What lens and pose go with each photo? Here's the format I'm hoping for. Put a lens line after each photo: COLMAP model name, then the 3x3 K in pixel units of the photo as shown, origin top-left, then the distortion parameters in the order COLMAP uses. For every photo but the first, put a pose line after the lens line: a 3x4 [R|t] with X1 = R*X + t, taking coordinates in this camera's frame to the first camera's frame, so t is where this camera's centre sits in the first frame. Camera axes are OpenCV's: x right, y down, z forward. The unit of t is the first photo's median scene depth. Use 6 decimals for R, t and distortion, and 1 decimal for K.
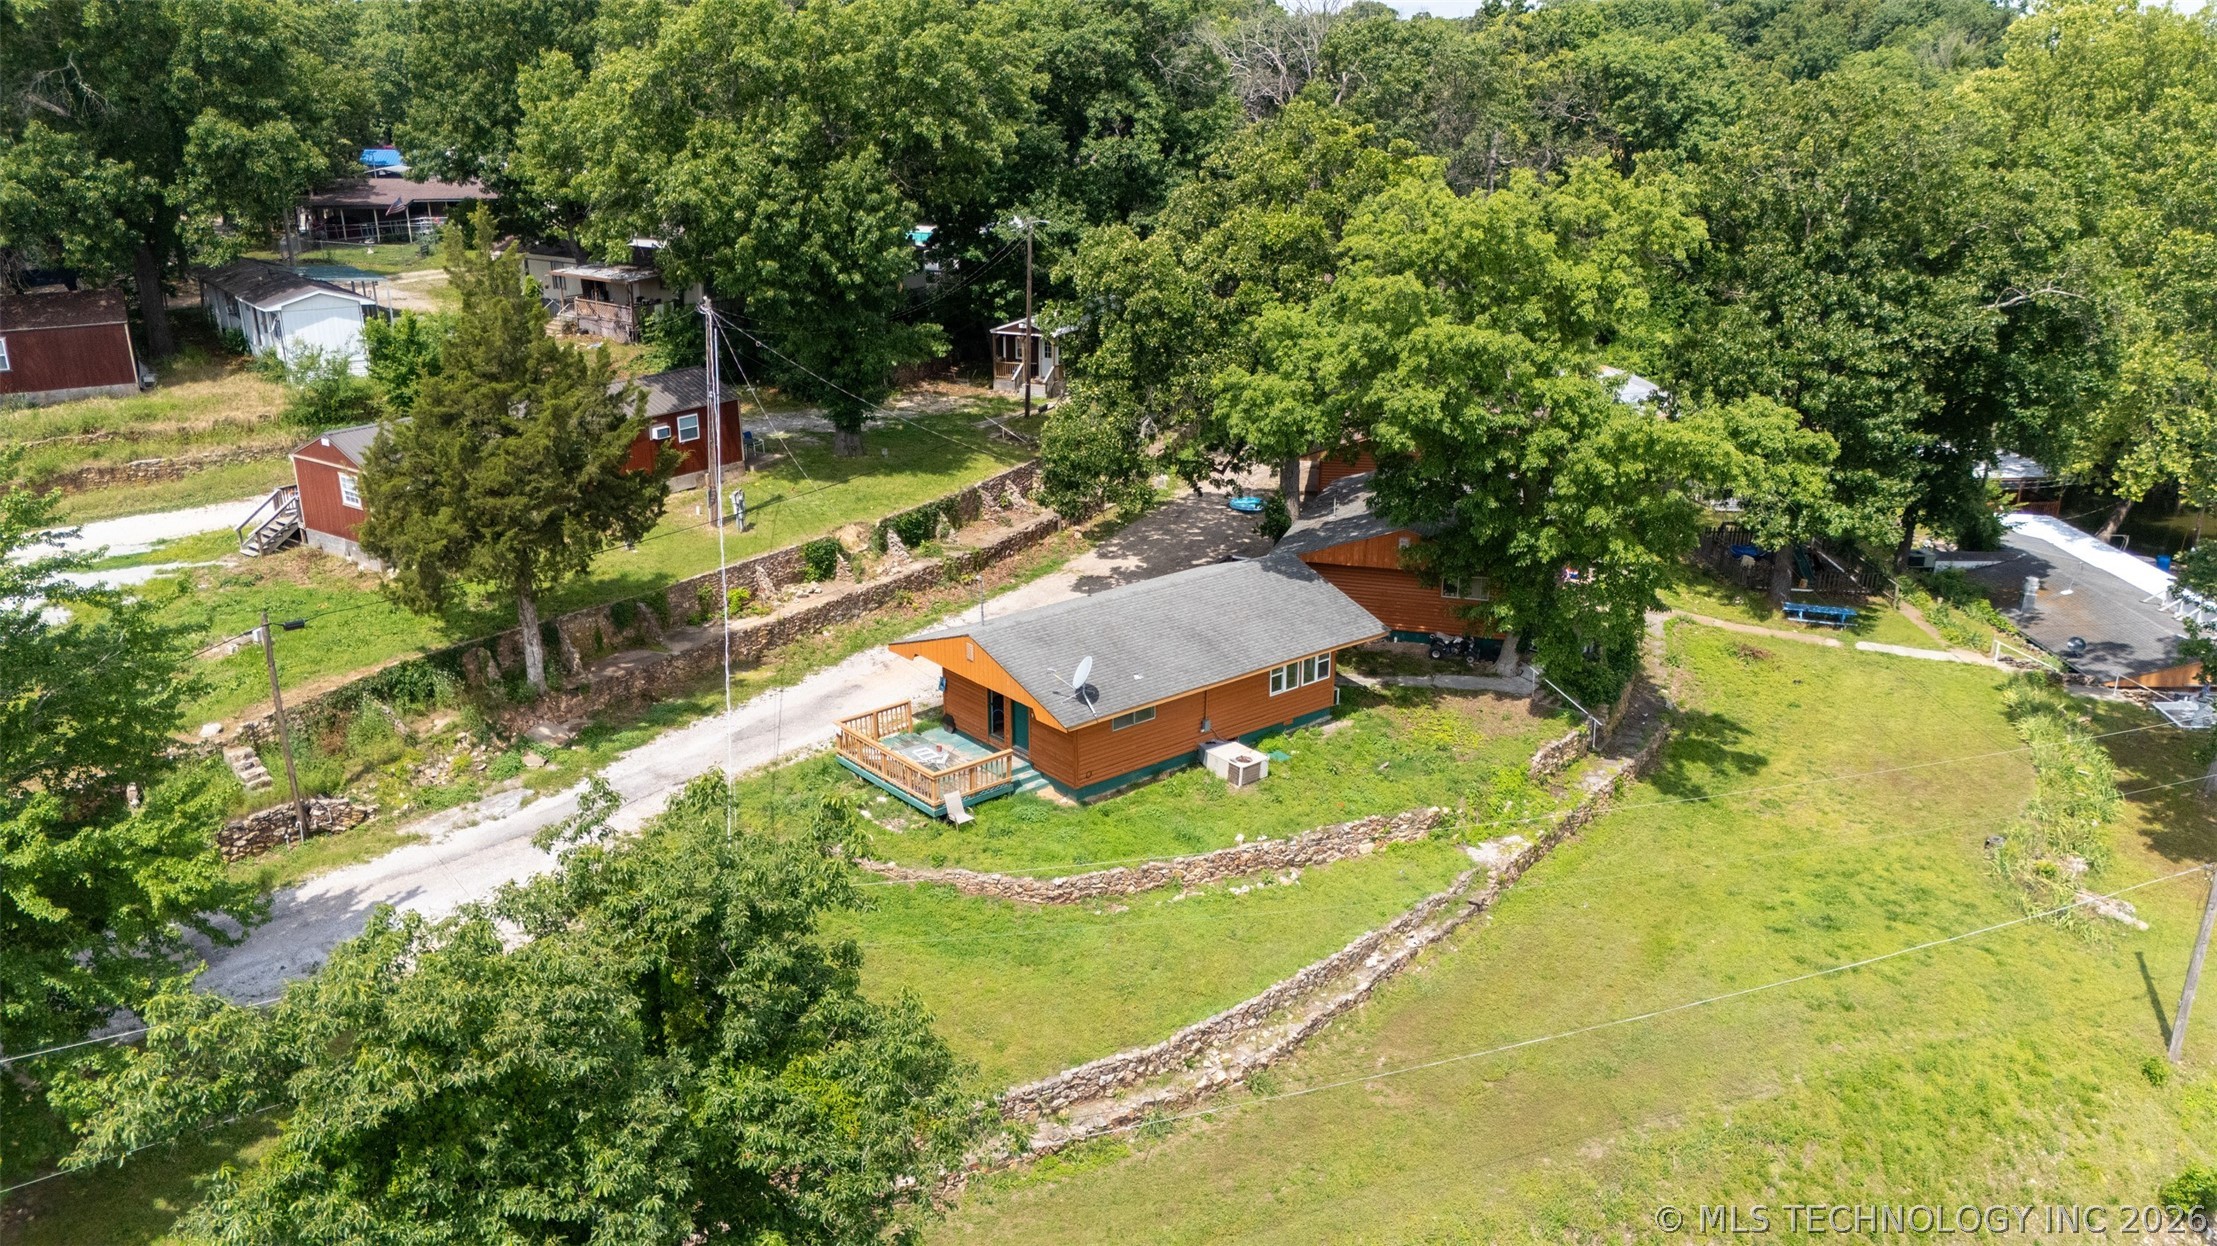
lens RADIAL K [[1624.8, 0, 1093.5], [0, 1624.8, 627.8], [0, 0, 1]] dist [0.076495, -0.076554]
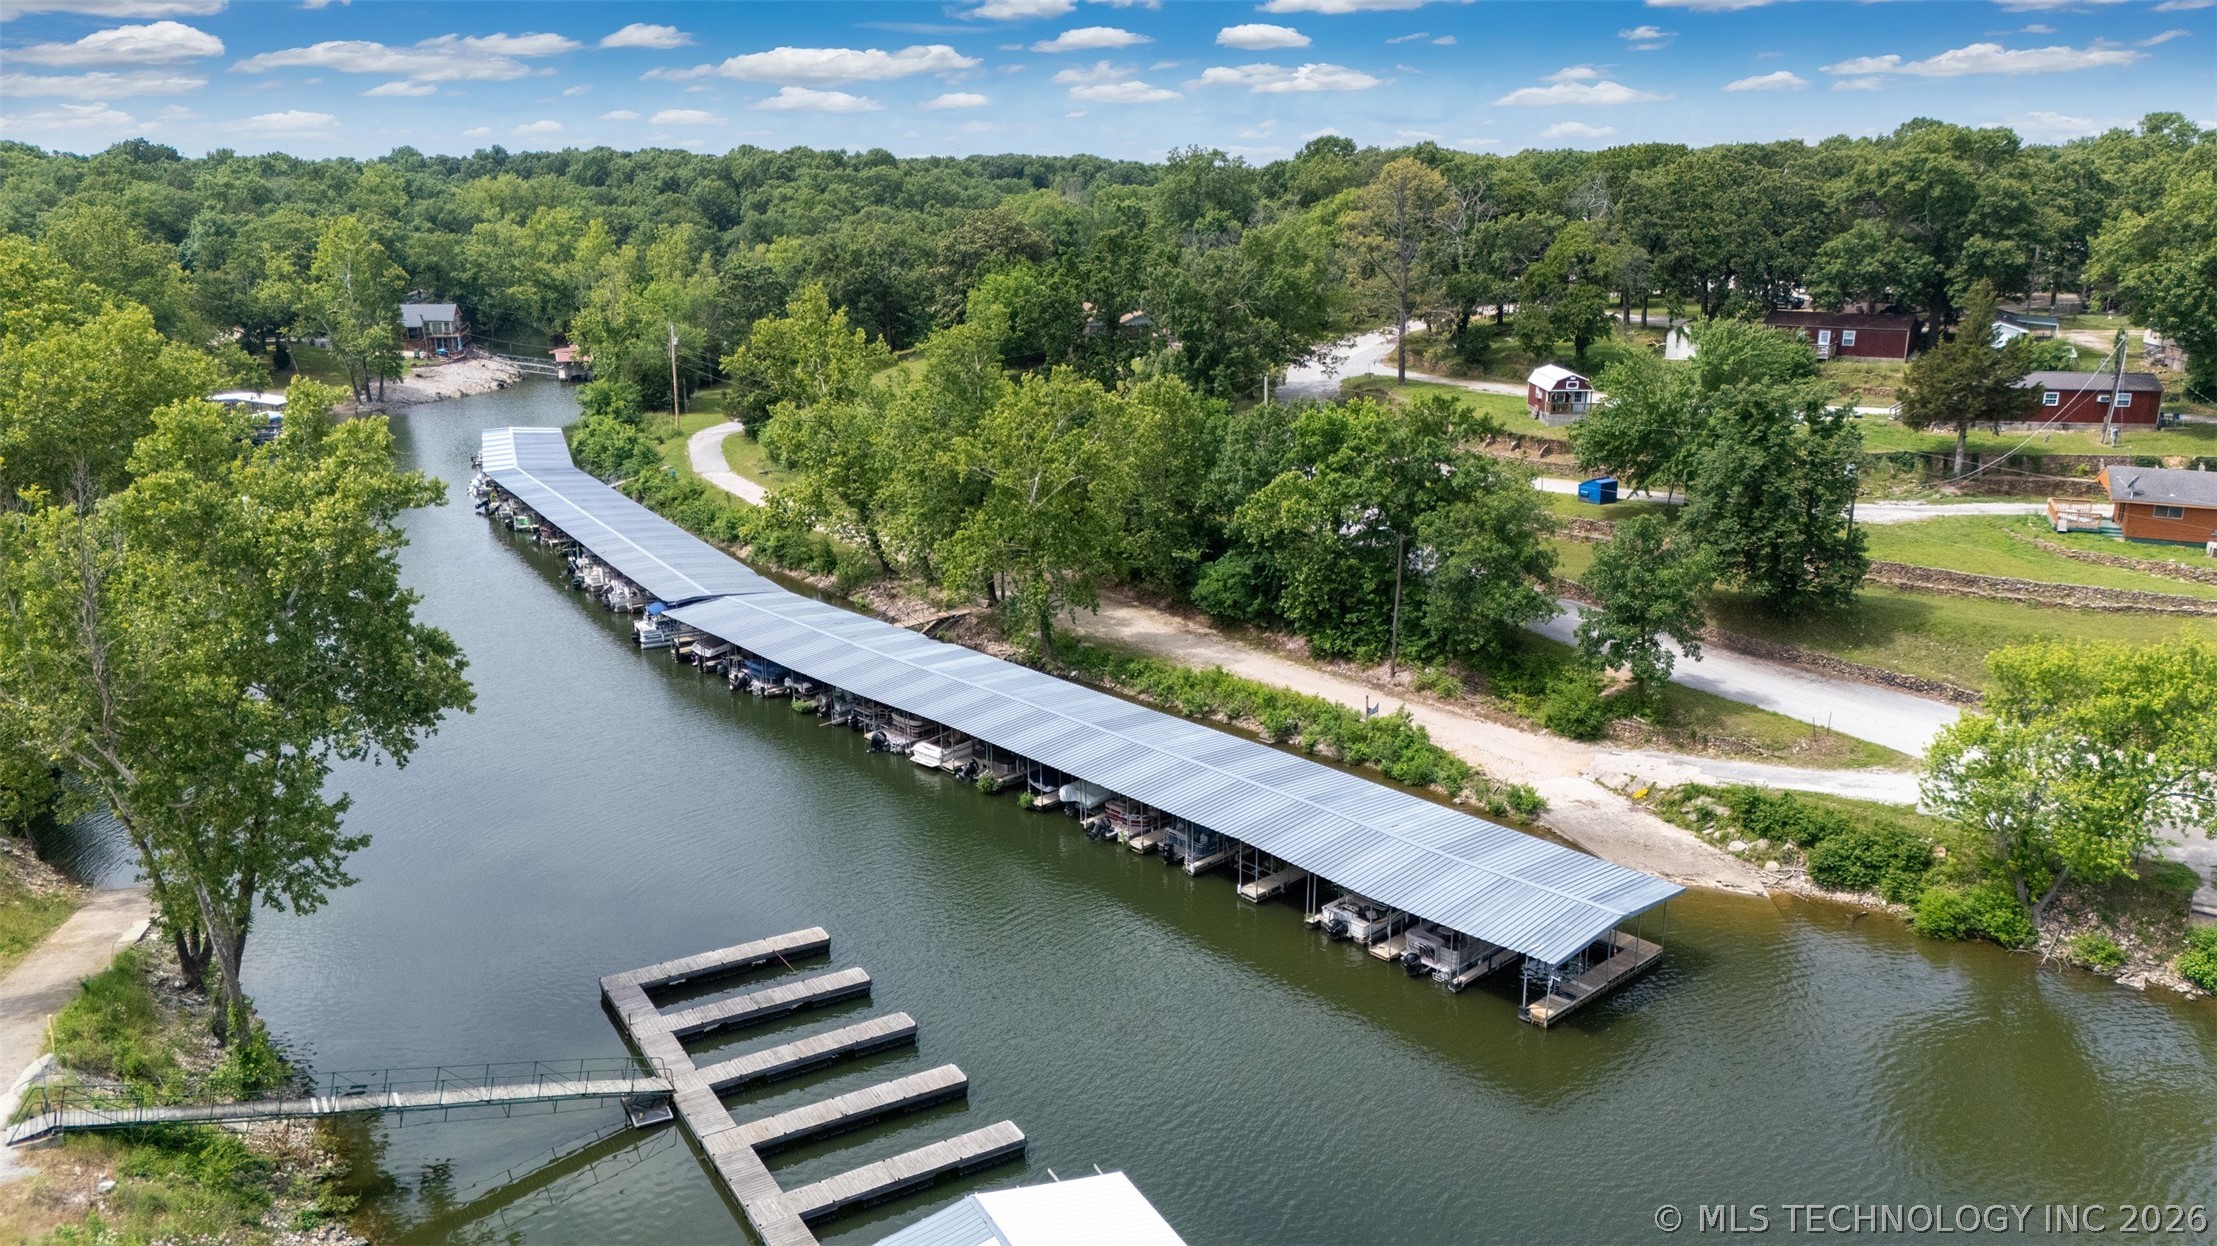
lens RADIAL K [[1624.8, 0, 1093.5], [0, 1624.8, 627.8], [0, 0, 1]] dist [0.076495, -0.076554]
pose [[0.443846, 0.244930, -0.861980, 1.073331], [-0.290132, 0.949386, 0.120373, 0.280860], [0.847835, 0.196661, 0.492443, -1.063570]]
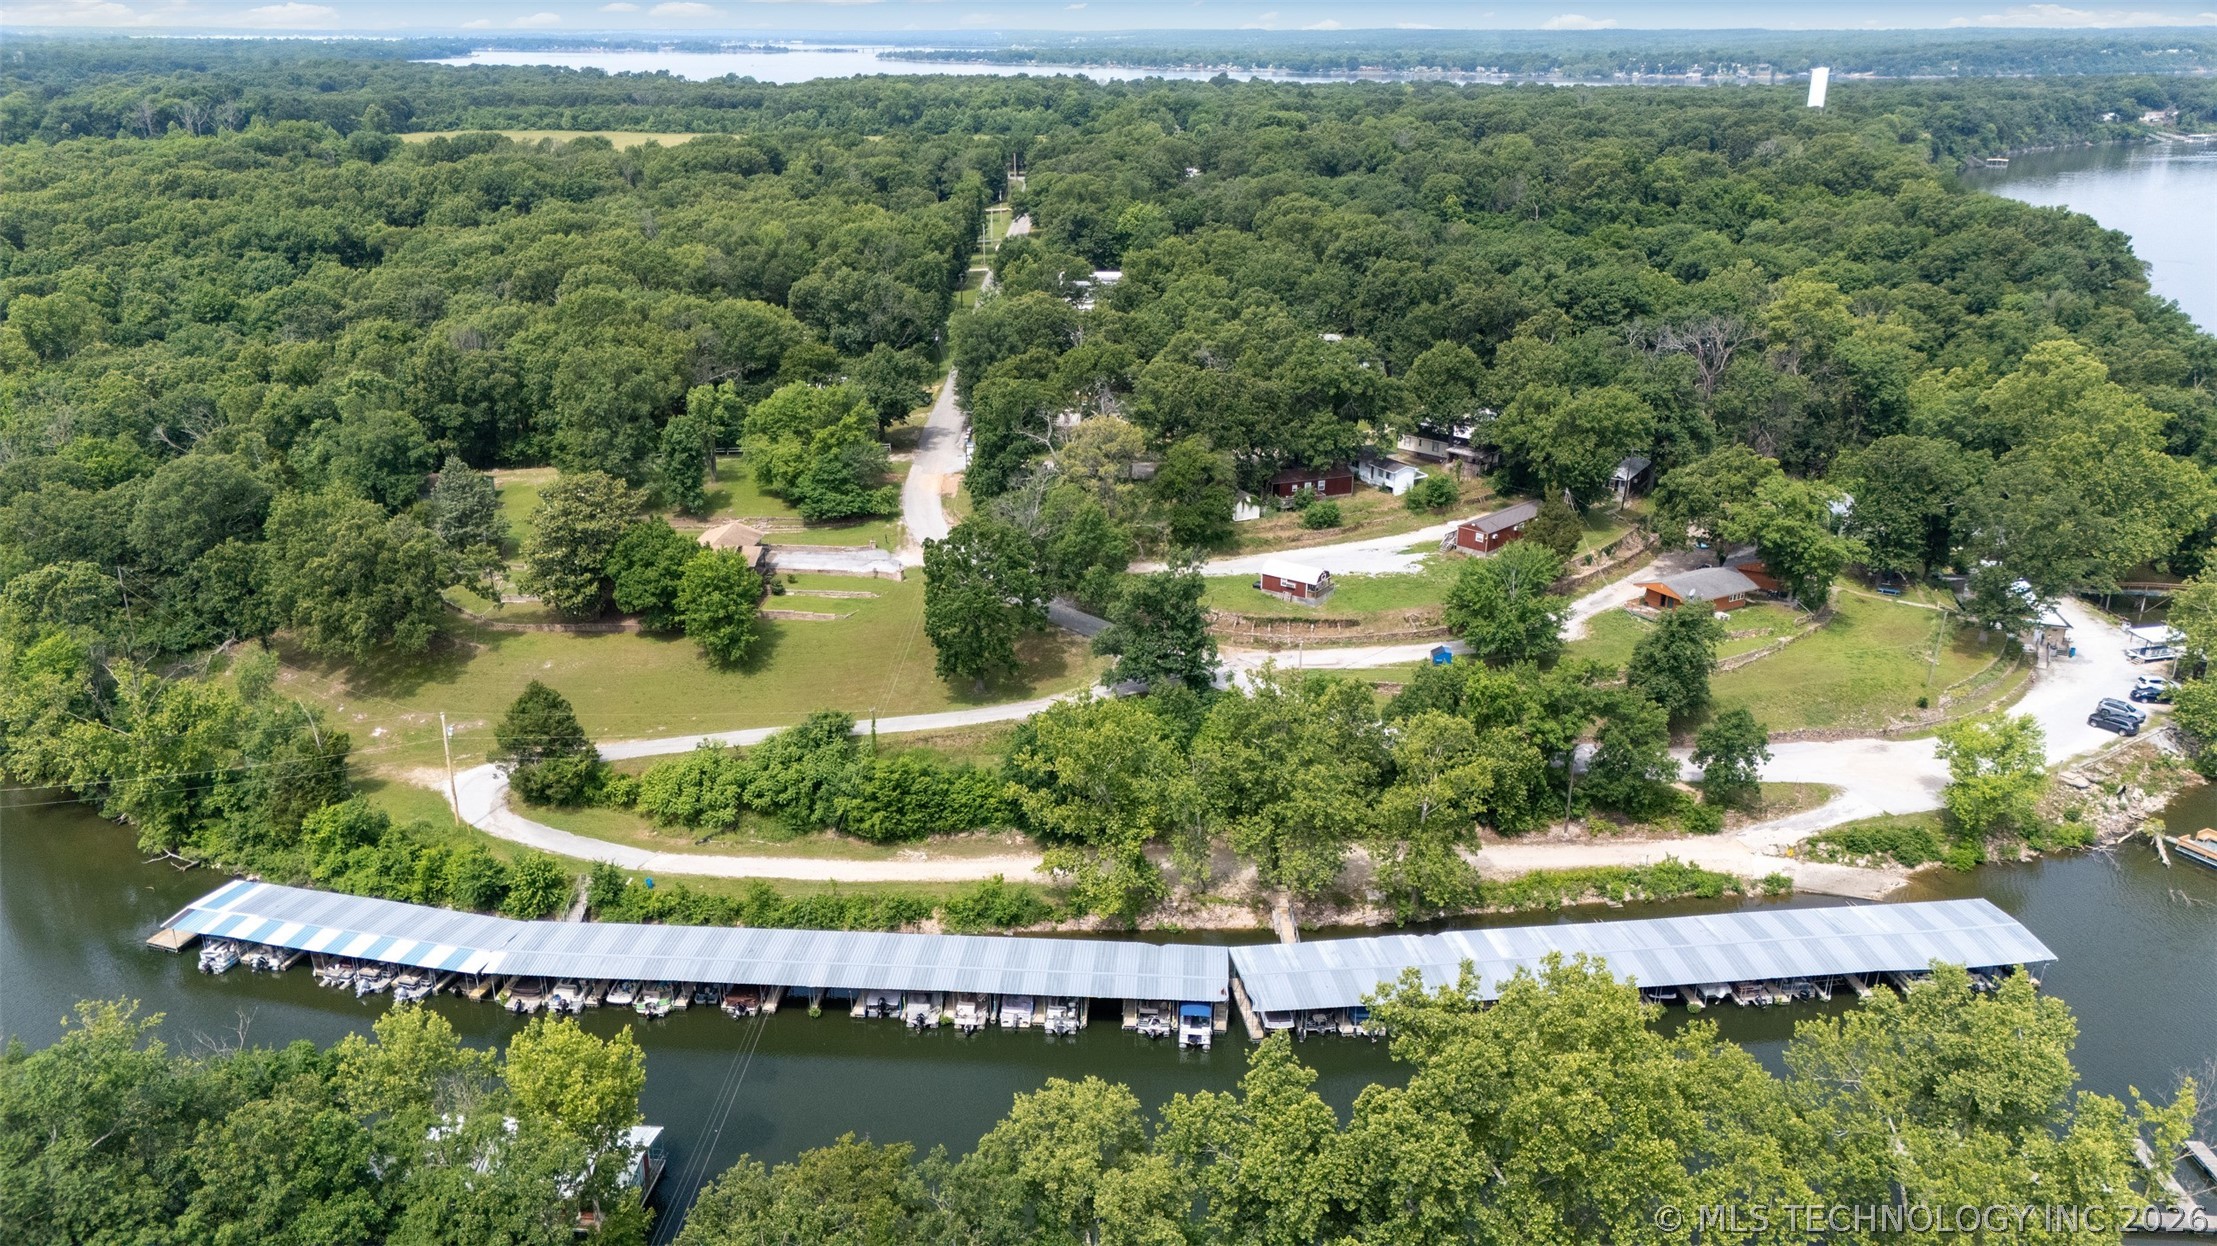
lens RADIAL K [[1624.8, 0, 1093.5], [0, 1624.8, 627.8], [0, 0, 1]] dist [0.076495, -0.076554]
pose [[0.988423, 0.061855, -0.138540, -0.756588], [-0.057852, 0.997788, 0.032742, 0.054694], [0.140259, -0.024348, 0.989815, -2.803843]]
